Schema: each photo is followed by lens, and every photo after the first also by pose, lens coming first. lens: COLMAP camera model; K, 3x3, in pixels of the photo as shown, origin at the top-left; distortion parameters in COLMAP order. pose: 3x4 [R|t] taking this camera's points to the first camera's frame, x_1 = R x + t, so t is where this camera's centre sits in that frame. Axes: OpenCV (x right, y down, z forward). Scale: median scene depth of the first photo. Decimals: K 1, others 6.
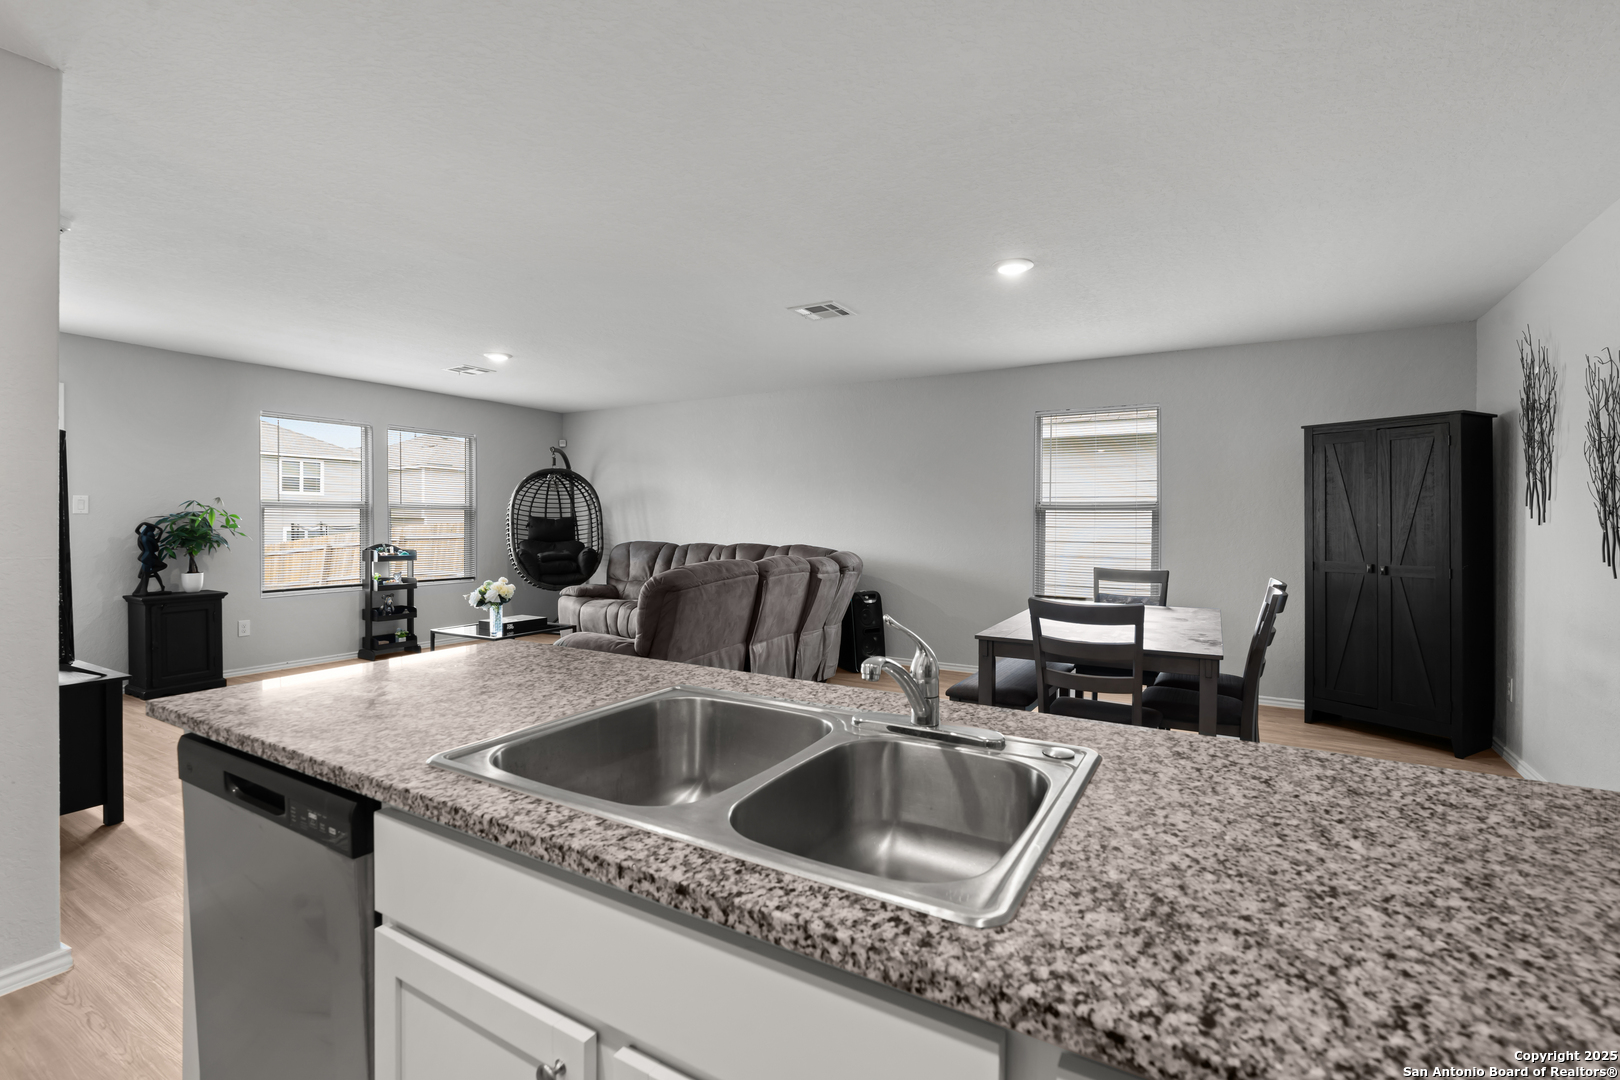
lens RADIAL K [[733.6, 0, 800.2], [0, 733.6, 525.7], [0, 0, 1]] dist [-0.004099, 0.001055]
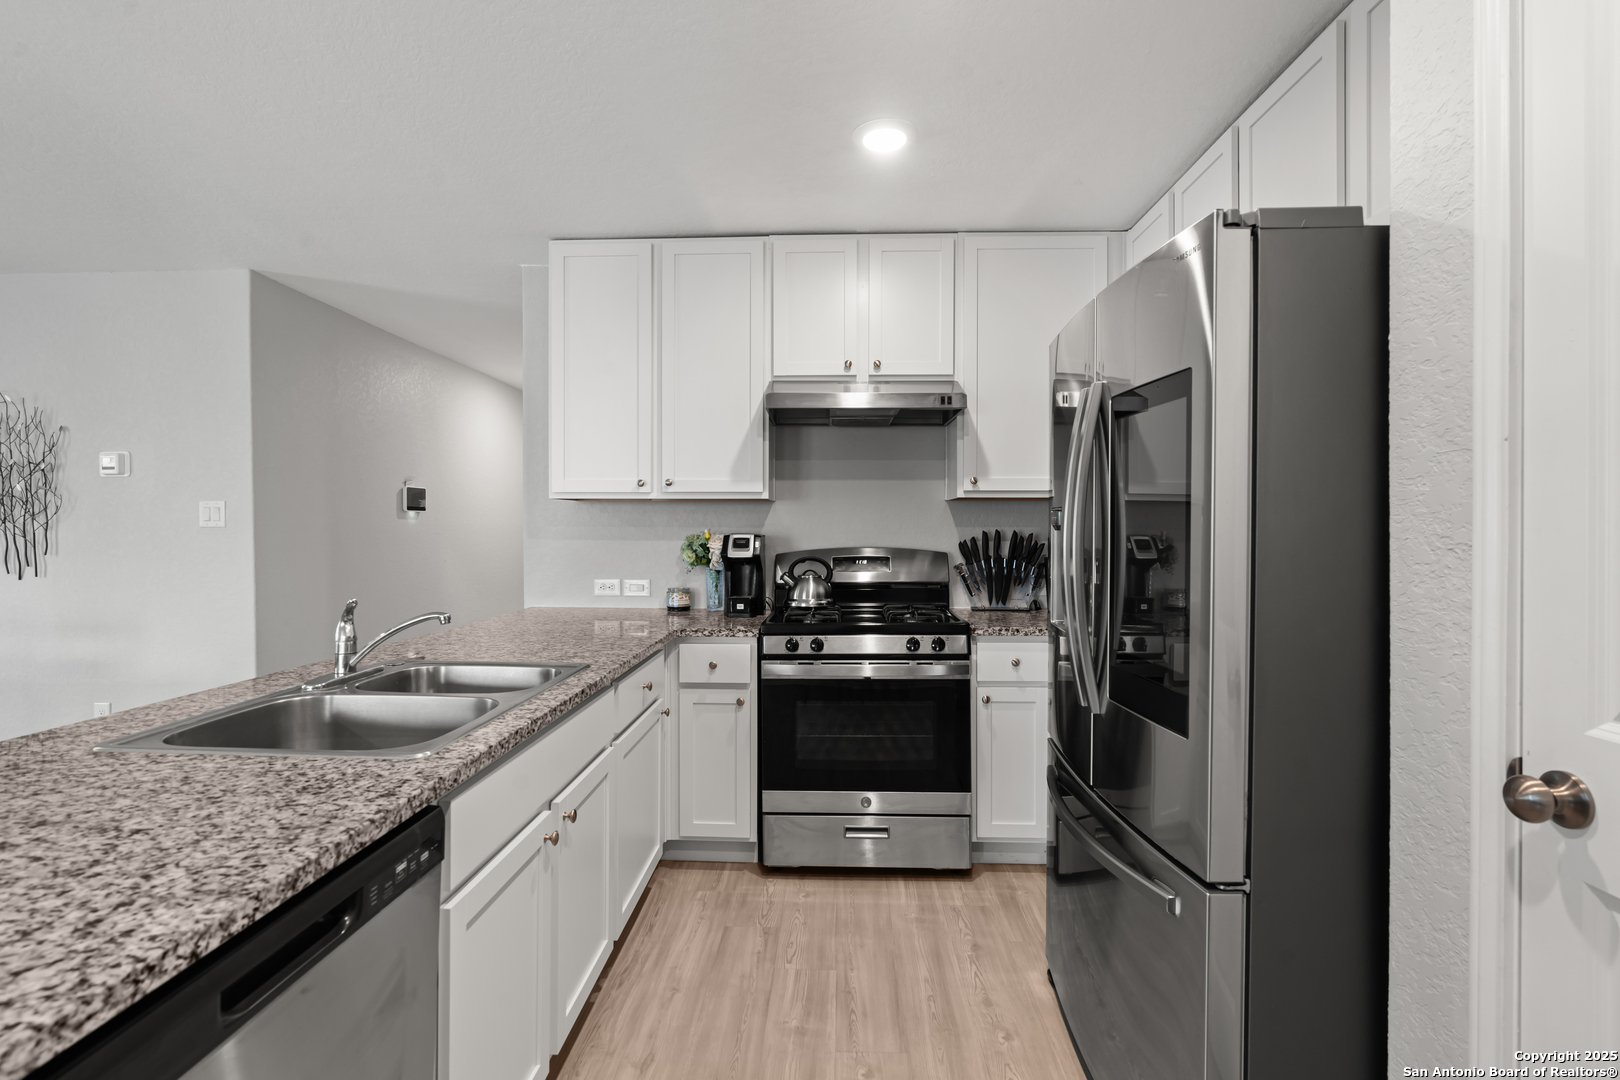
lens RADIAL K [[750.6, 0, 803.3], [0, 750.6, 536.3], [0, 0, 1]] dist [-0.005205, 0.001878]
pose [[-0.476654, -0.014686, 0.878968, -0.349138], [0.004933, 0.999800, 0.019380, -0.004958], [-0.879077, 0.013574, -0.476487, 0.205063]]
